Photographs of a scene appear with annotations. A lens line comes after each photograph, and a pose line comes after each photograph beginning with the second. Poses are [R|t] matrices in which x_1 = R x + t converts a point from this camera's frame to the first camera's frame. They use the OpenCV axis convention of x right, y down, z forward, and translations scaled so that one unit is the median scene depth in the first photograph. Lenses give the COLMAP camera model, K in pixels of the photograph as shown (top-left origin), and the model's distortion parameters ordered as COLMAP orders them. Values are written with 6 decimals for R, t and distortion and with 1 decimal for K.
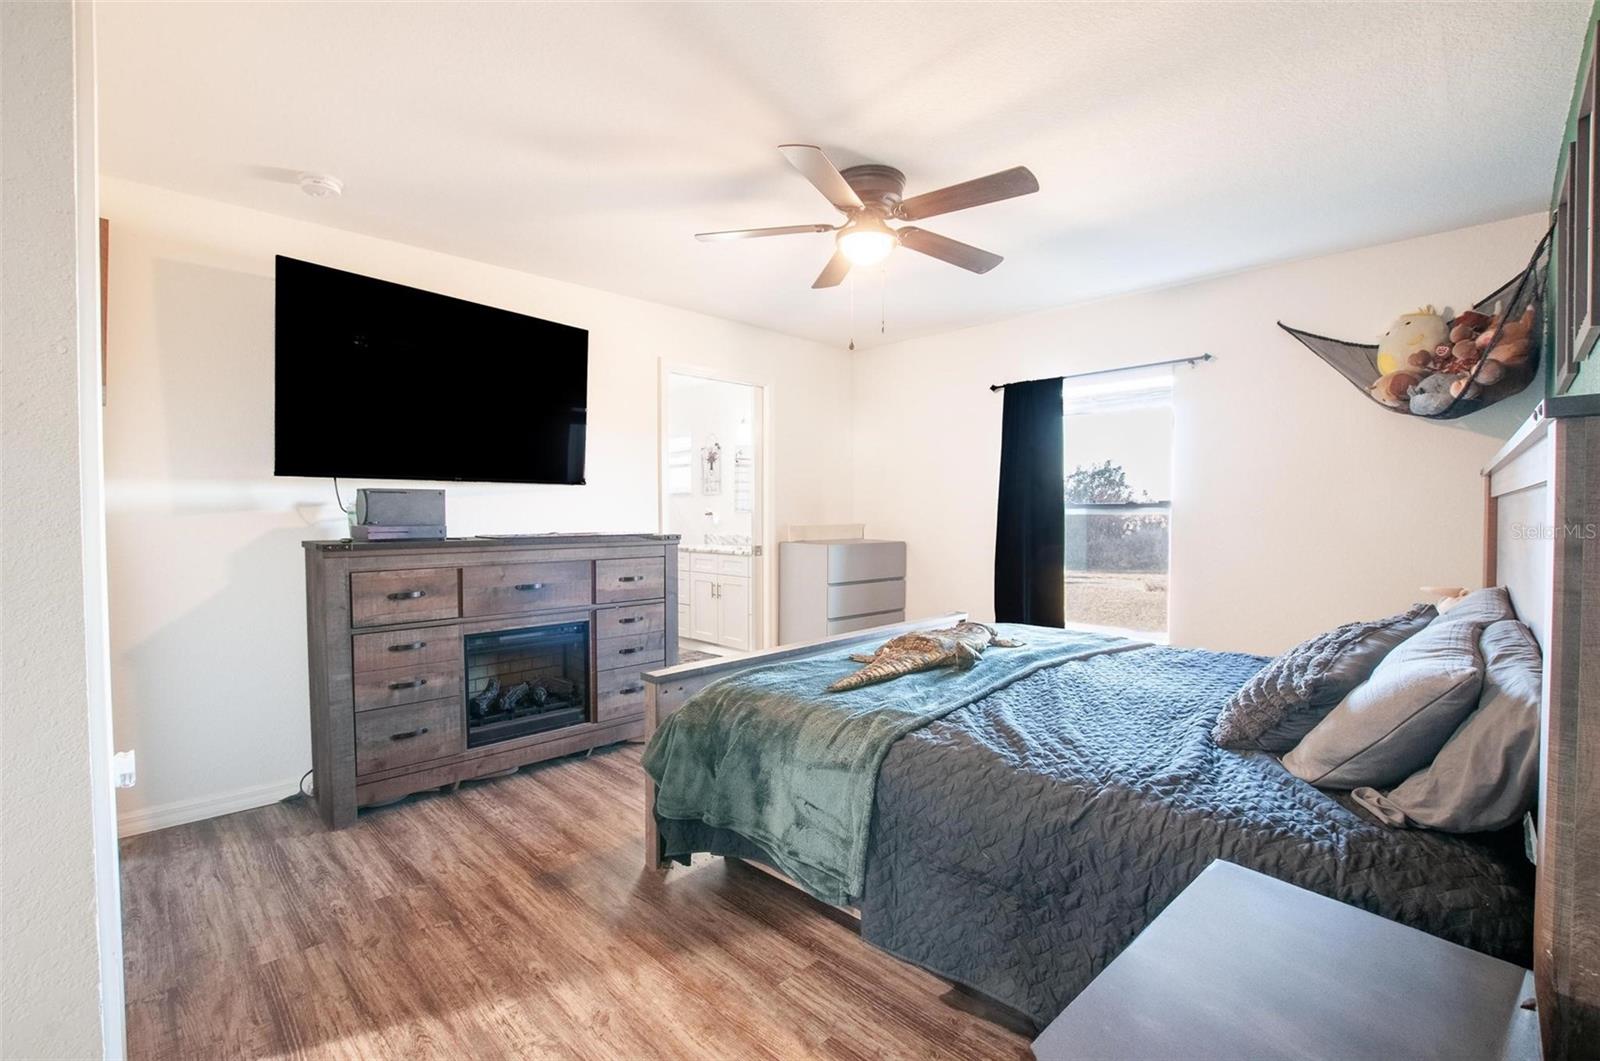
lens RADIAL K [[712.6, 0, 796.3], [0, 712.6, 527.5], [0, 0, 1]] dist [-0.026241, 0.000879]
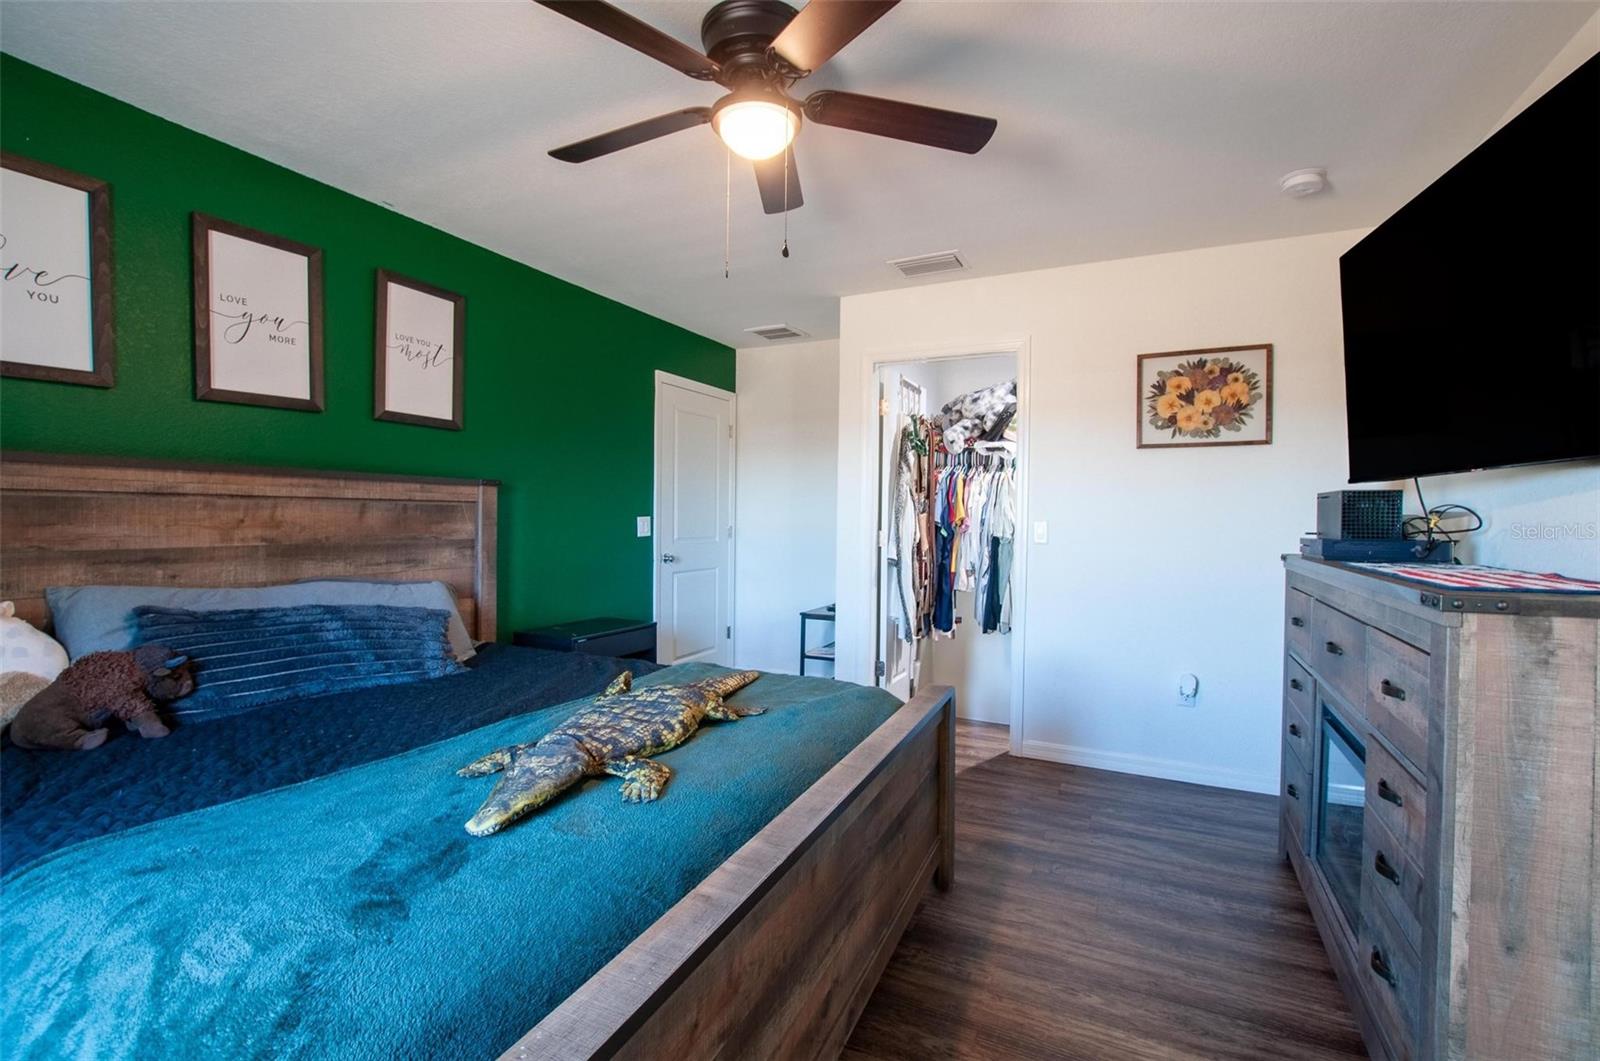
lens RADIAL K [[712.6, 0, 796.6], [0, 712.6, 527.4], [0, 0, 1]] dist [-0.026241, 0.000879]
pose [[-0.947607, 0.002729, -0.319427, 0.315440], [-0.010759, 0.999124, 0.040453, -0.050128], [0.319258, 0.041770, -0.946747, 1.860527]]
